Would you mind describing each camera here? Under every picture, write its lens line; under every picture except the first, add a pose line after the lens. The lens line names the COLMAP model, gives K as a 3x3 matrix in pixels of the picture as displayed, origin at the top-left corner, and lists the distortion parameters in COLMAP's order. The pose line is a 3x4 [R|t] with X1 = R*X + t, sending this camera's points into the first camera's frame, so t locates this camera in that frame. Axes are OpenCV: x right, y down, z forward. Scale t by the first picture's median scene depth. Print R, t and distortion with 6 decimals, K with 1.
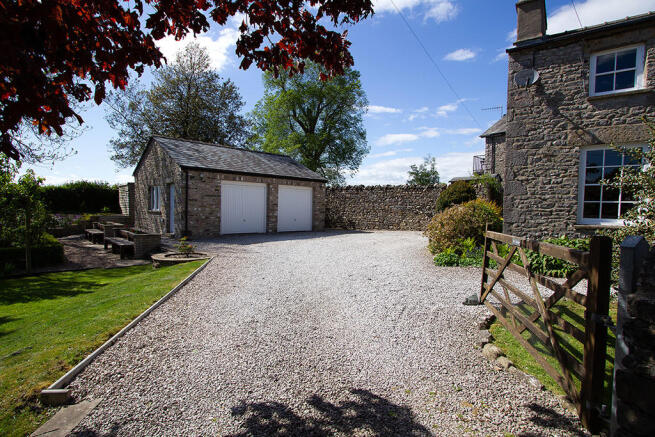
lens RADIAL K [[334.8, 0, 327.4], [0, 334.8, 217.0], [0, 0, 1]] dist [-0.004410, -0.000476]
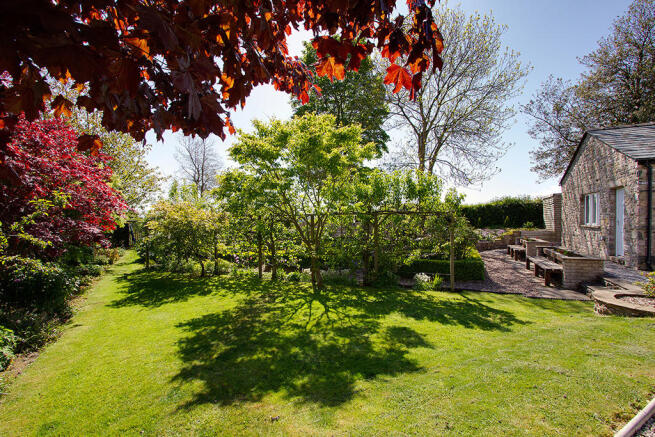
lens RADIAL K [[310.1, 0, 325.6], [0, 310.1, 218.3], [0, 0, 1]] dist [-0.003163, -0.001609]
pose [[0.390822, -0.024384, -0.920143, -0.095043], [-0.011857, 0.999433, -0.031521, -0.006538], [0.920390, 0.023230, 0.390311, 0.153088]]
